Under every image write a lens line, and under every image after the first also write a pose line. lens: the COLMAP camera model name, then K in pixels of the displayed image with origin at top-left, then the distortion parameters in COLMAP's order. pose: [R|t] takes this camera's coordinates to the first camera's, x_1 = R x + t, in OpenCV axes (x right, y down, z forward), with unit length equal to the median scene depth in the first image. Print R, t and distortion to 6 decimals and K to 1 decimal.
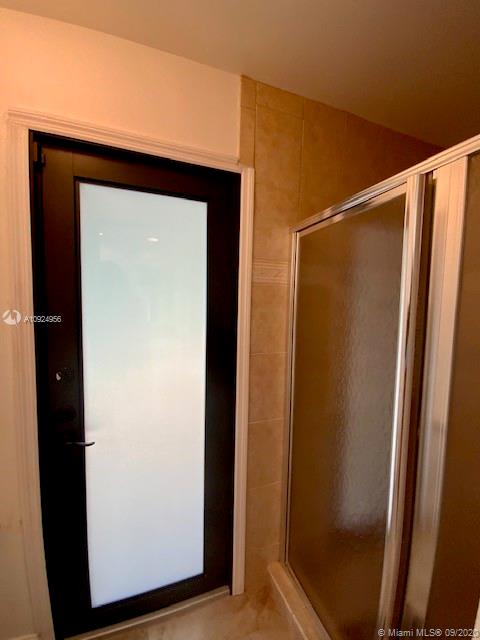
lens RADIAL K [[253.2, 0, 240.0], [0, 253.2, 320.0], [0, 0, 1]] dist [0.000016, -0.011799]
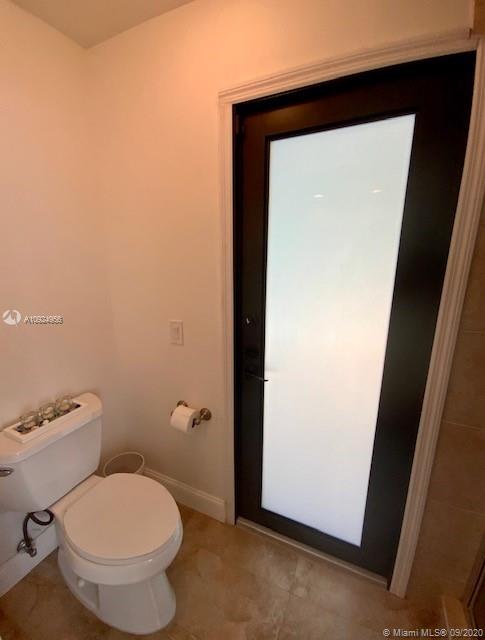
lens RADIAL K [[271.0, 0, 242.5], [0, 271.0, 320.0], [0, 0, 1]] dist [0.000758, -0.013068]
pose [[0.695620, 0.138937, -0.704847, 0.160667], [-0.029139, 0.985770, 0.165555, 0.003300], [0.717818, -0.094625, 0.689770, 0.065342]]
